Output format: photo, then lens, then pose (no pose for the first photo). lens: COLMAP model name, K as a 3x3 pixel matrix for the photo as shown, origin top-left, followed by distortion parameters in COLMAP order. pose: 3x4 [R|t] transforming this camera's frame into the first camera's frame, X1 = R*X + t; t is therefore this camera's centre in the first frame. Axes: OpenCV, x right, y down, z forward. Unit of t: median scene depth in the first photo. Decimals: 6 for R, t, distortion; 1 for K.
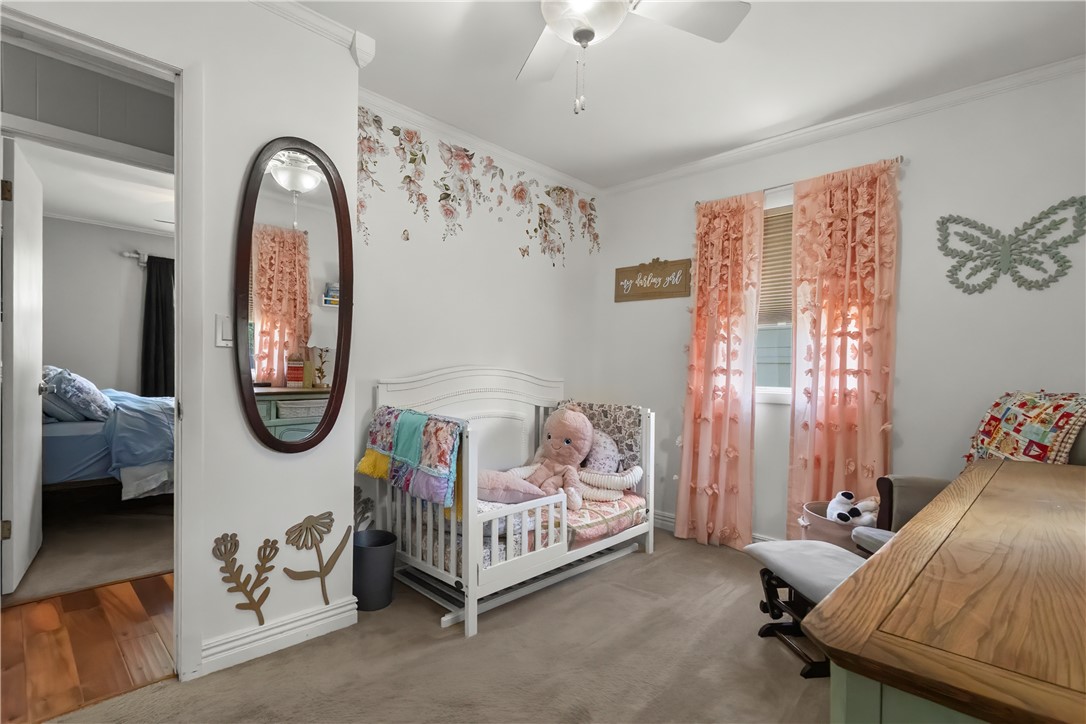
lens RADIAL K [[509.5, 0, 540.0], [0, 509.5, 363.2], [0, 0, 1]] dist [-0.002294, -0.000377]
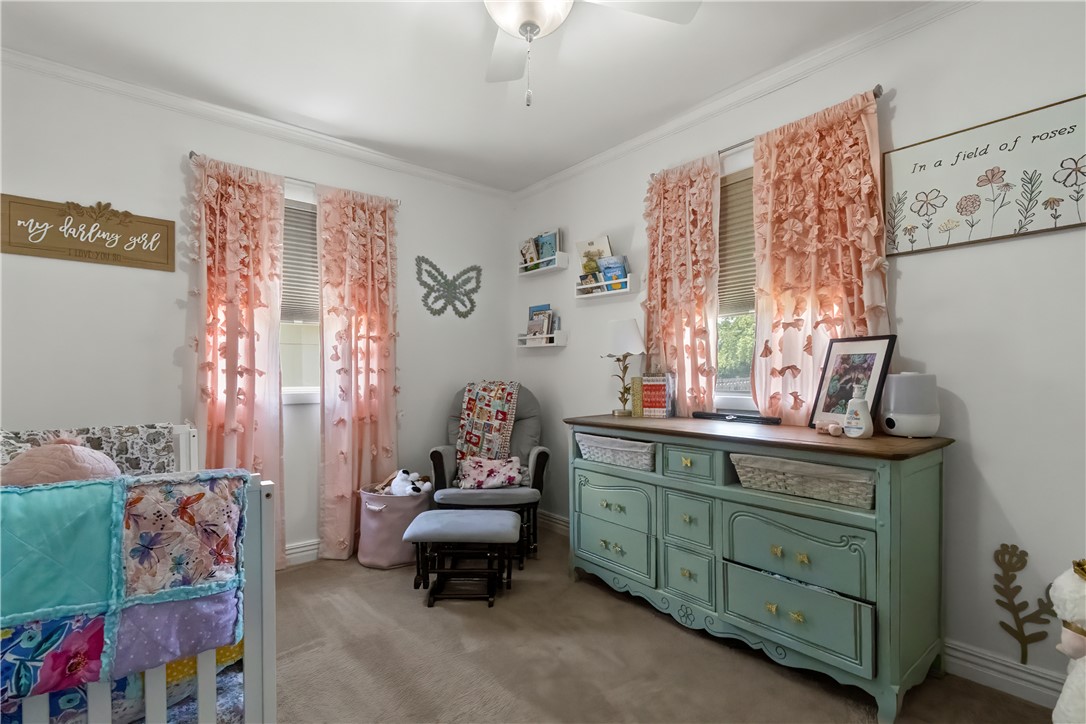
lens RADIAL K [[509.5, 0, 540.0], [0, 509.5, 363.2], [0, 0, 1]] dist [-0.002294, -0.000377]
pose [[0.119531, 0.002349, 0.992828, -0.534390], [-0.010246, 0.999947, -0.001133, -0.001882], [-0.992778, -0.010037, 0.119549, 0.518542]]
